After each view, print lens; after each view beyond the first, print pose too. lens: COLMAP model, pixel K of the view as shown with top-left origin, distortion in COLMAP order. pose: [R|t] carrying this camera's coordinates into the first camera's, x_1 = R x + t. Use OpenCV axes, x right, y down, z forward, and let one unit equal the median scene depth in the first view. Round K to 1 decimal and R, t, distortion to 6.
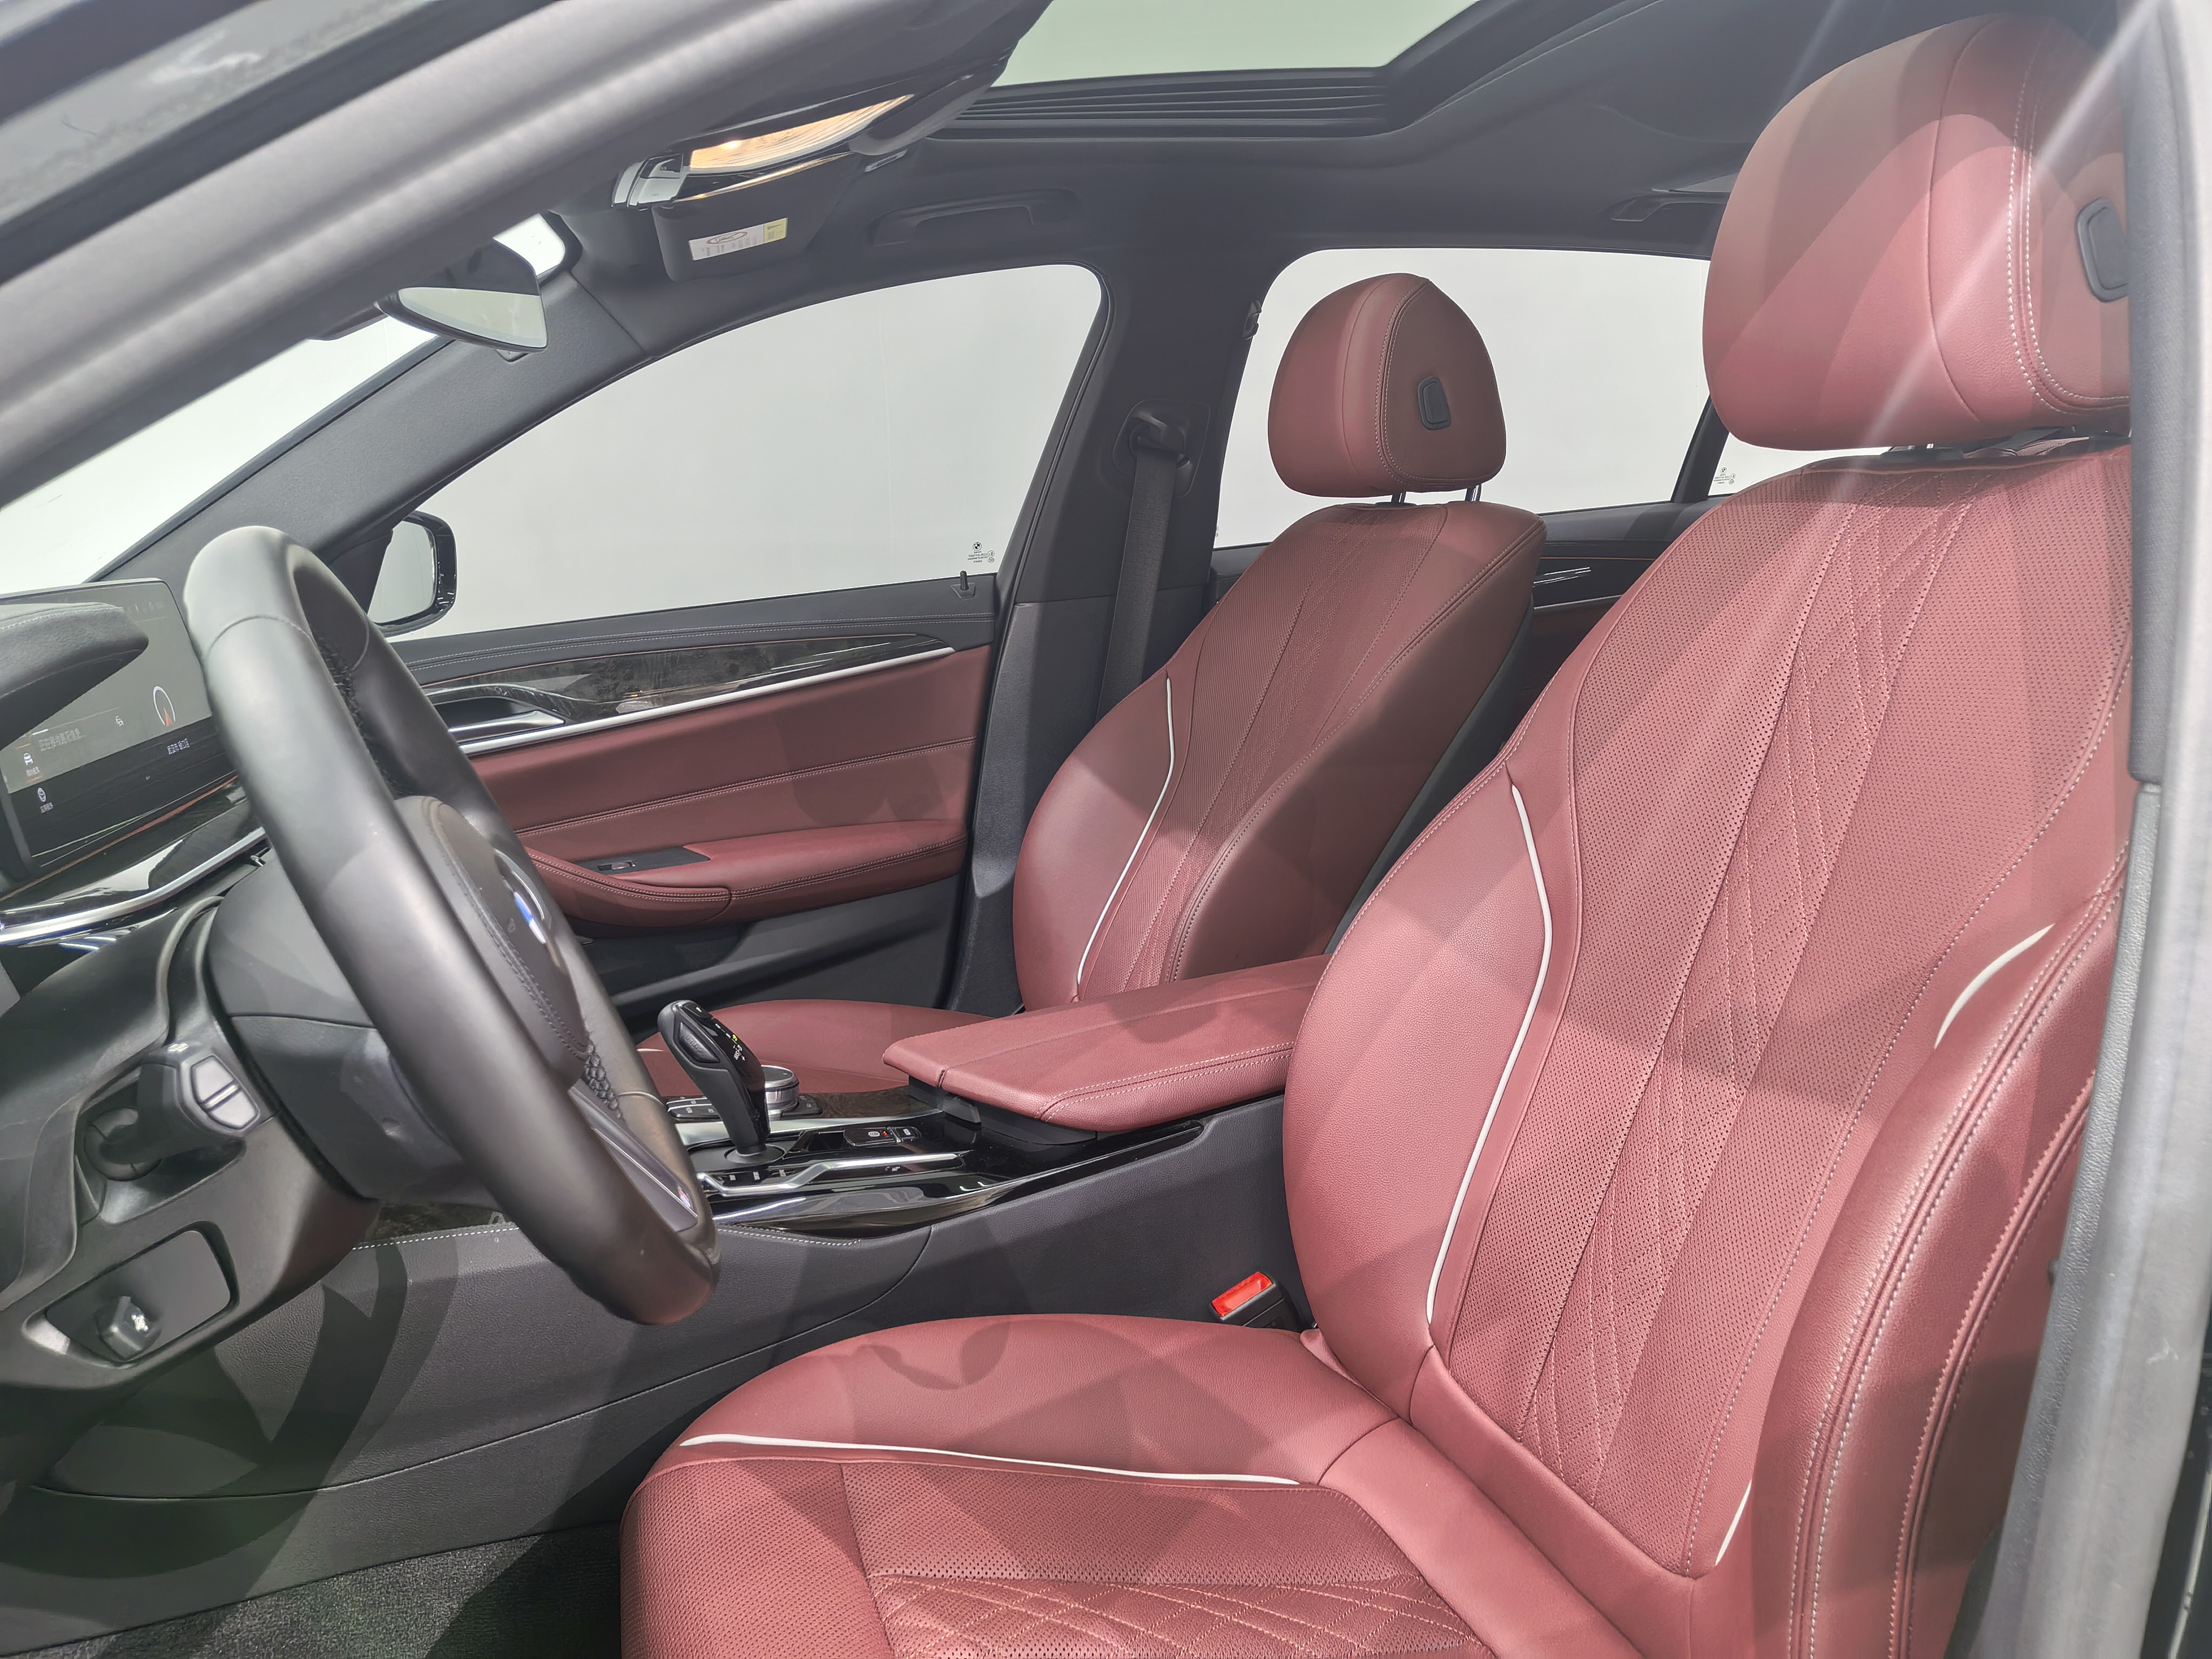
lens RADIAL K [[1706.9, 0, 1106.0], [0, 1706.9, 829.5], [0, 0, 1]] dist [0.052281, -0.067830]
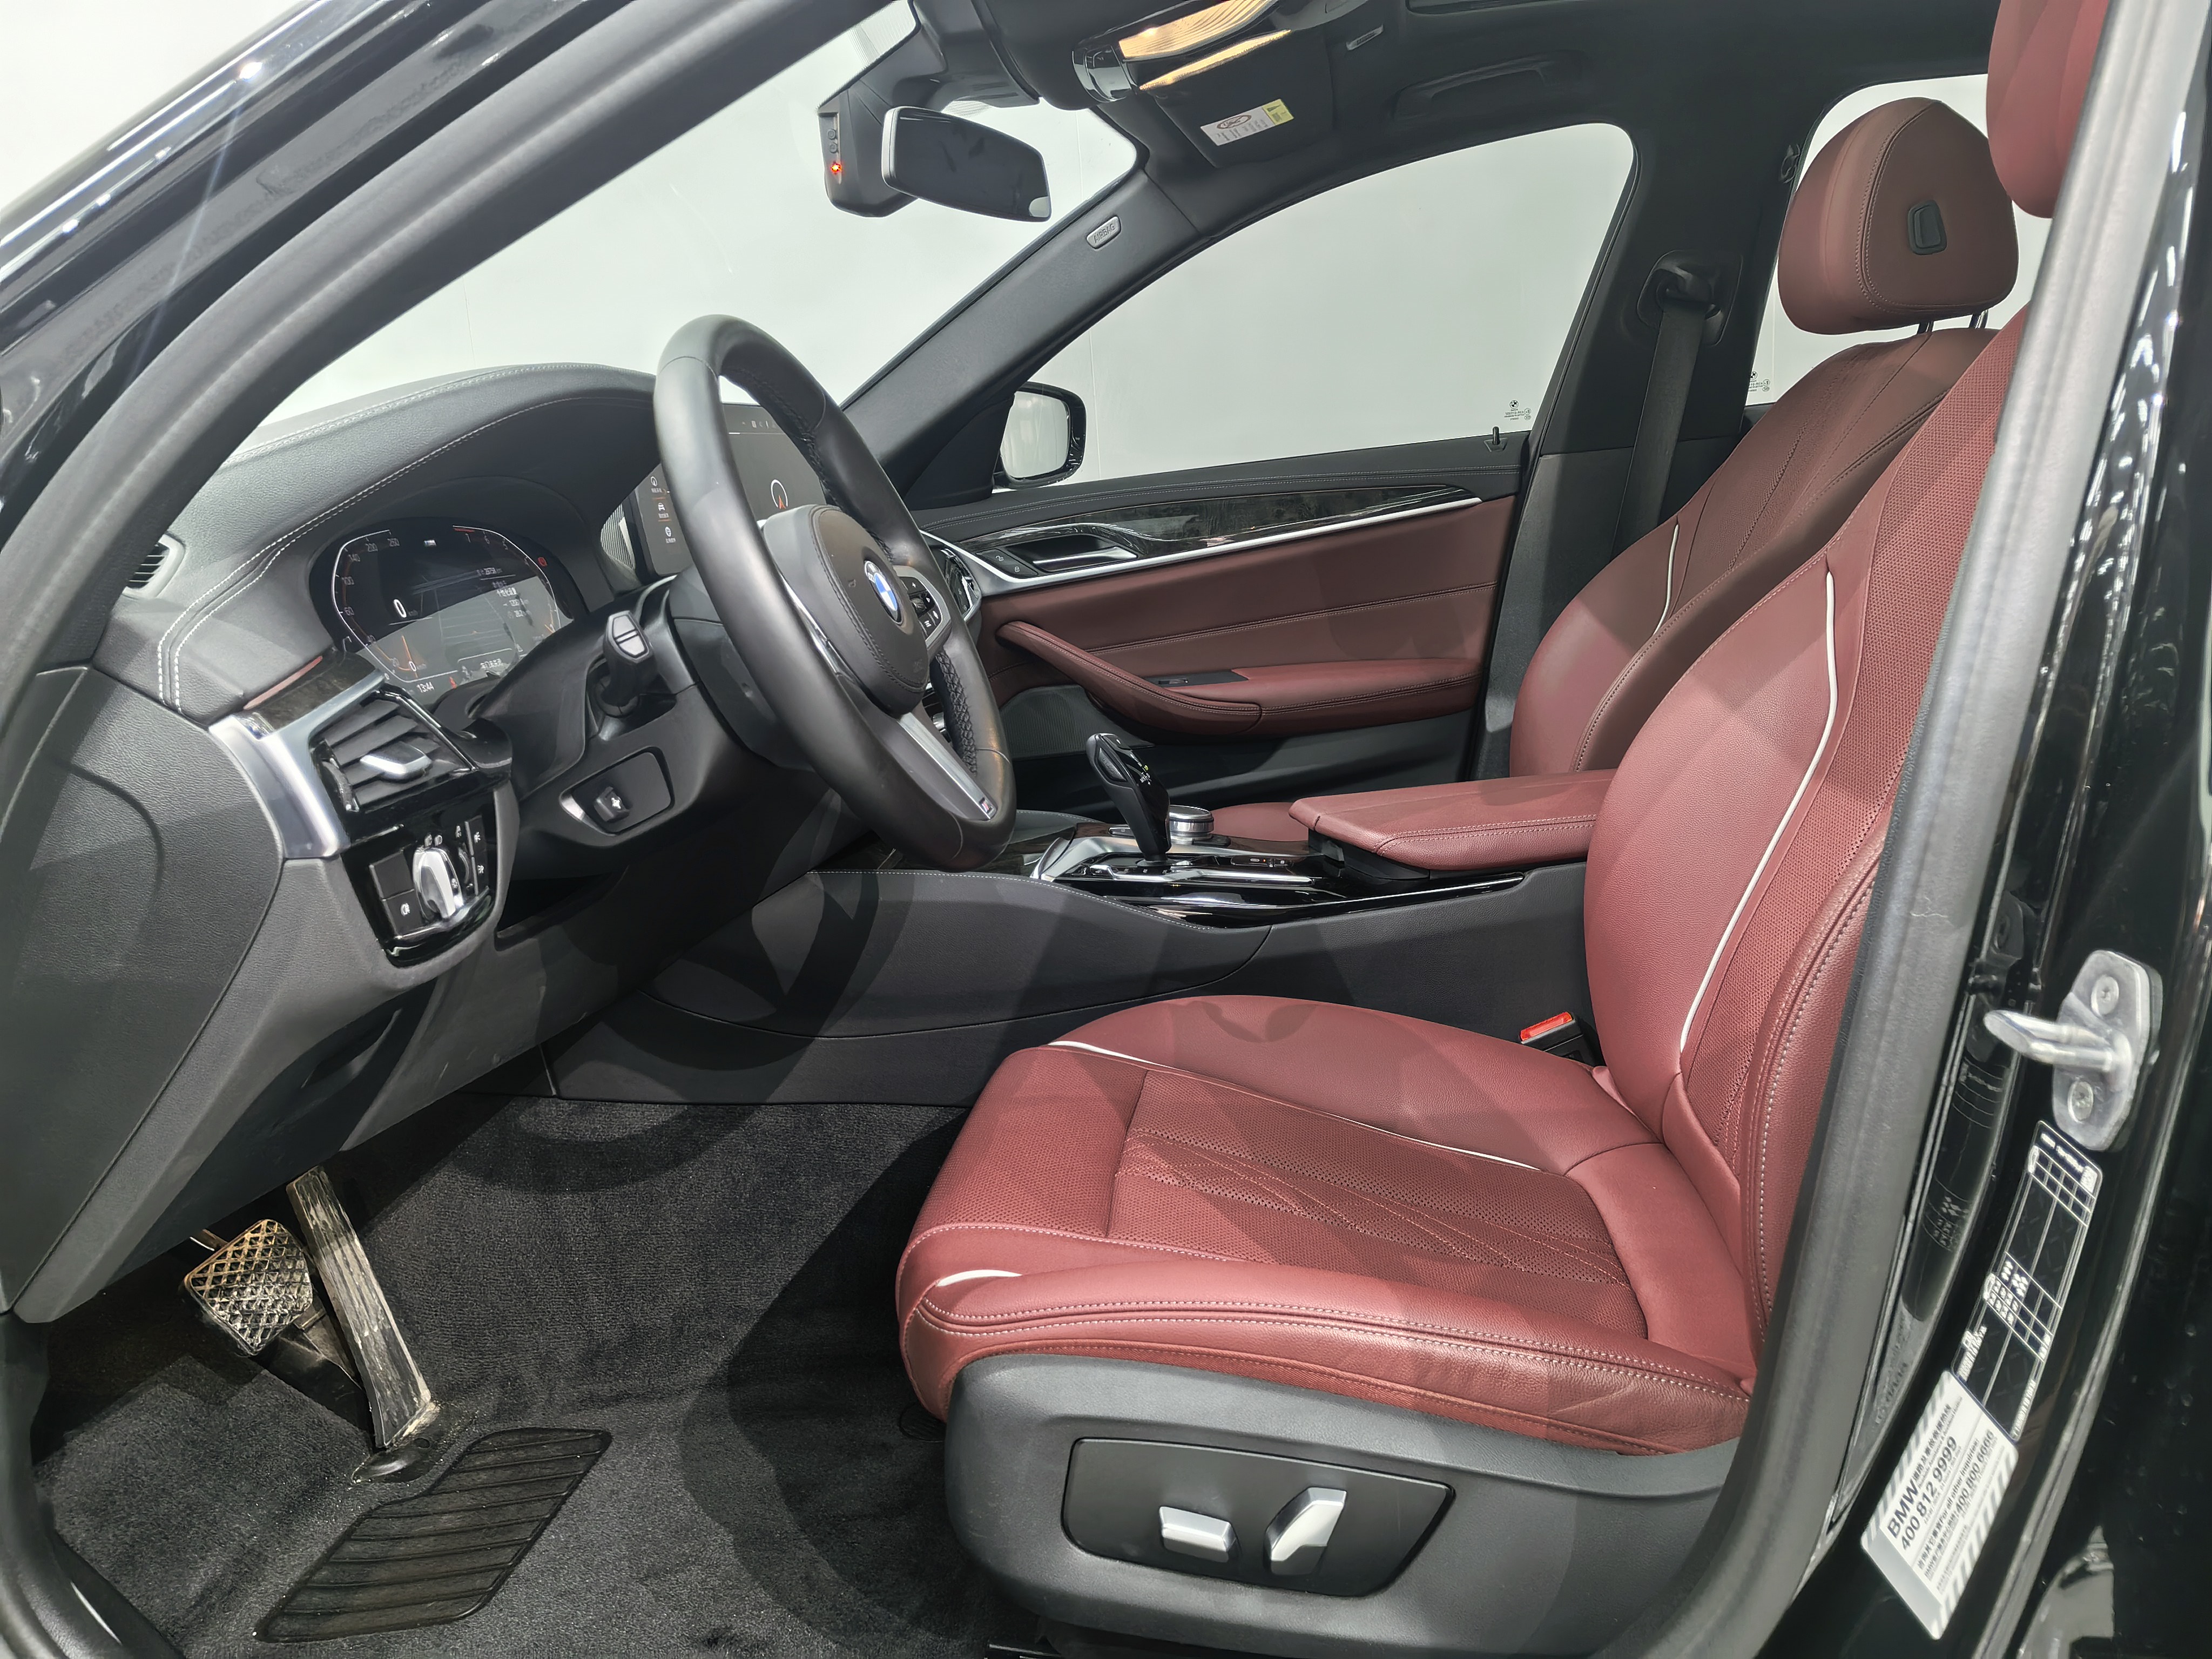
lens RADIAL K [[1685.8, 0, 1106.0], [0, 1685.8, 829.5], [0, 0, 1]] dist [0.038719, 0.000731]
pose [[0.903867, 0.084150, -0.419456, 0.197786], [-0.066723, 0.996195, 0.056074, 0.070747], [0.422578, -0.022696, 0.906042, -0.094957]]
